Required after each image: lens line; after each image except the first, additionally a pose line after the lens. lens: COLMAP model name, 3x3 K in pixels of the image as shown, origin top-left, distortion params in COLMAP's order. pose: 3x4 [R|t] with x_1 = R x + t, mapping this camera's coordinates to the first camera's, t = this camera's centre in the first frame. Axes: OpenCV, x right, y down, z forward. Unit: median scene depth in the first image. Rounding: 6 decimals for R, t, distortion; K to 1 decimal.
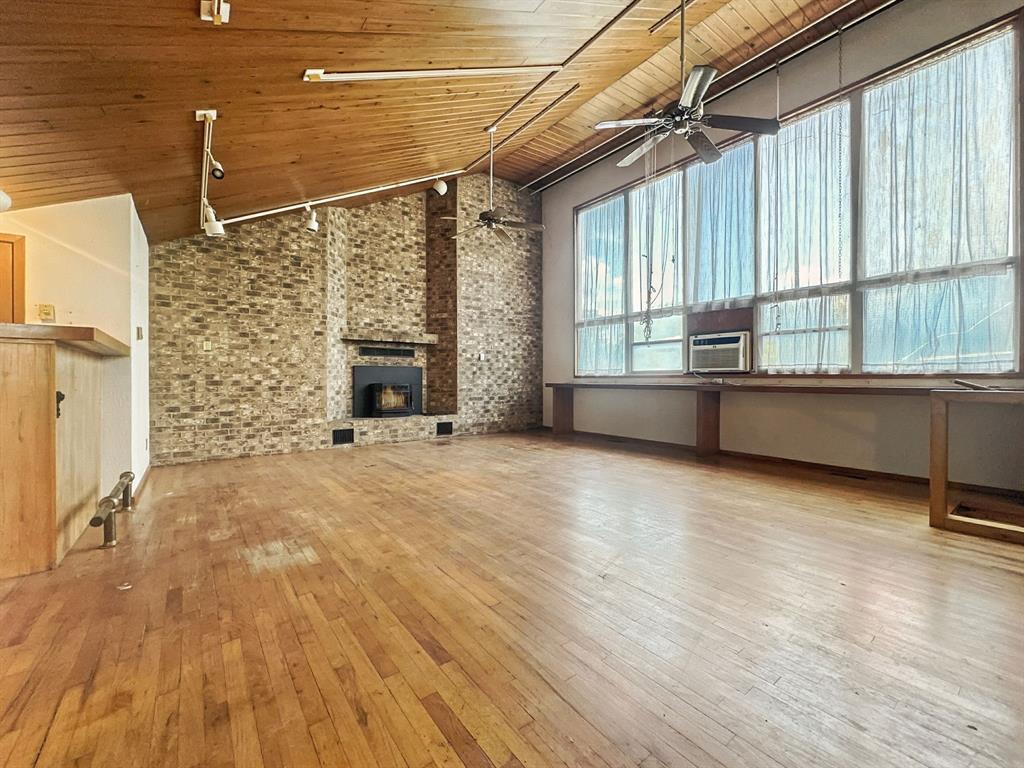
lens RADIAL K [[419.1, 0, 515.3], [0, 419.1, 379.0], [0, 0, 1]] dist [-0.002601, 0.000378]
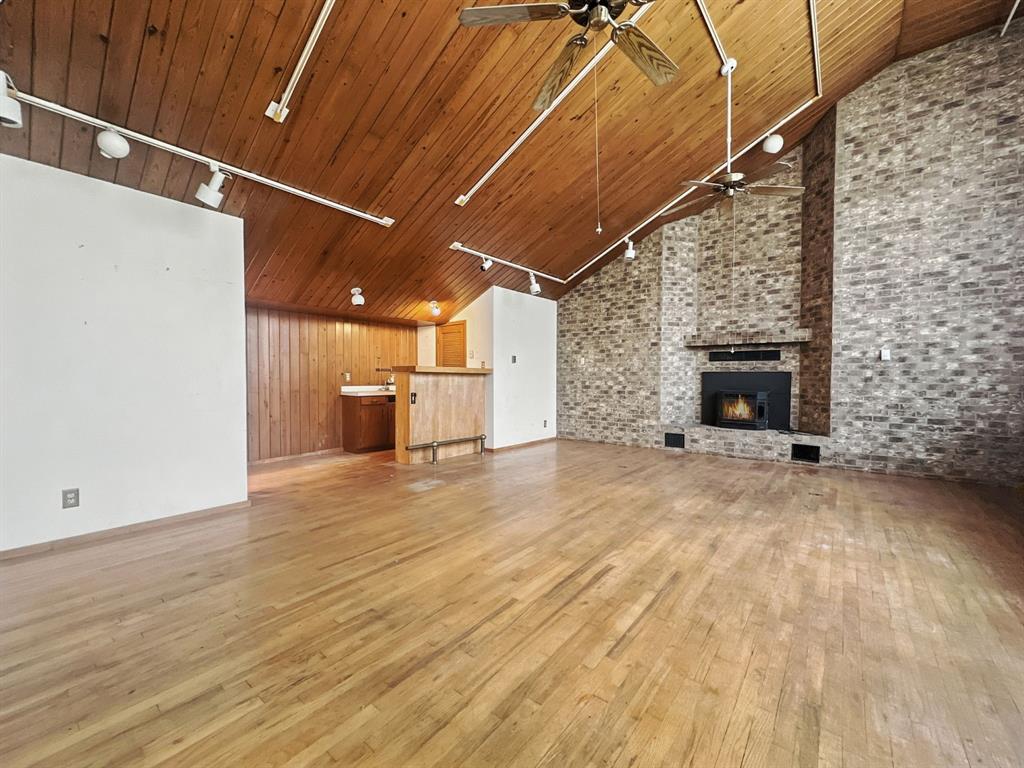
lens RADIAL K [[419.1, 0, 514.4], [0, 419.1, 385.9], [0, 0, 1]] dist [-0.002601, 0.000378]
pose [[0.237528, 0.026146, -0.971029, 0.466493], [0.000442, 0.999635, 0.027025, -0.025309], [0.971380, -0.006849, 0.237430, 0.330967]]
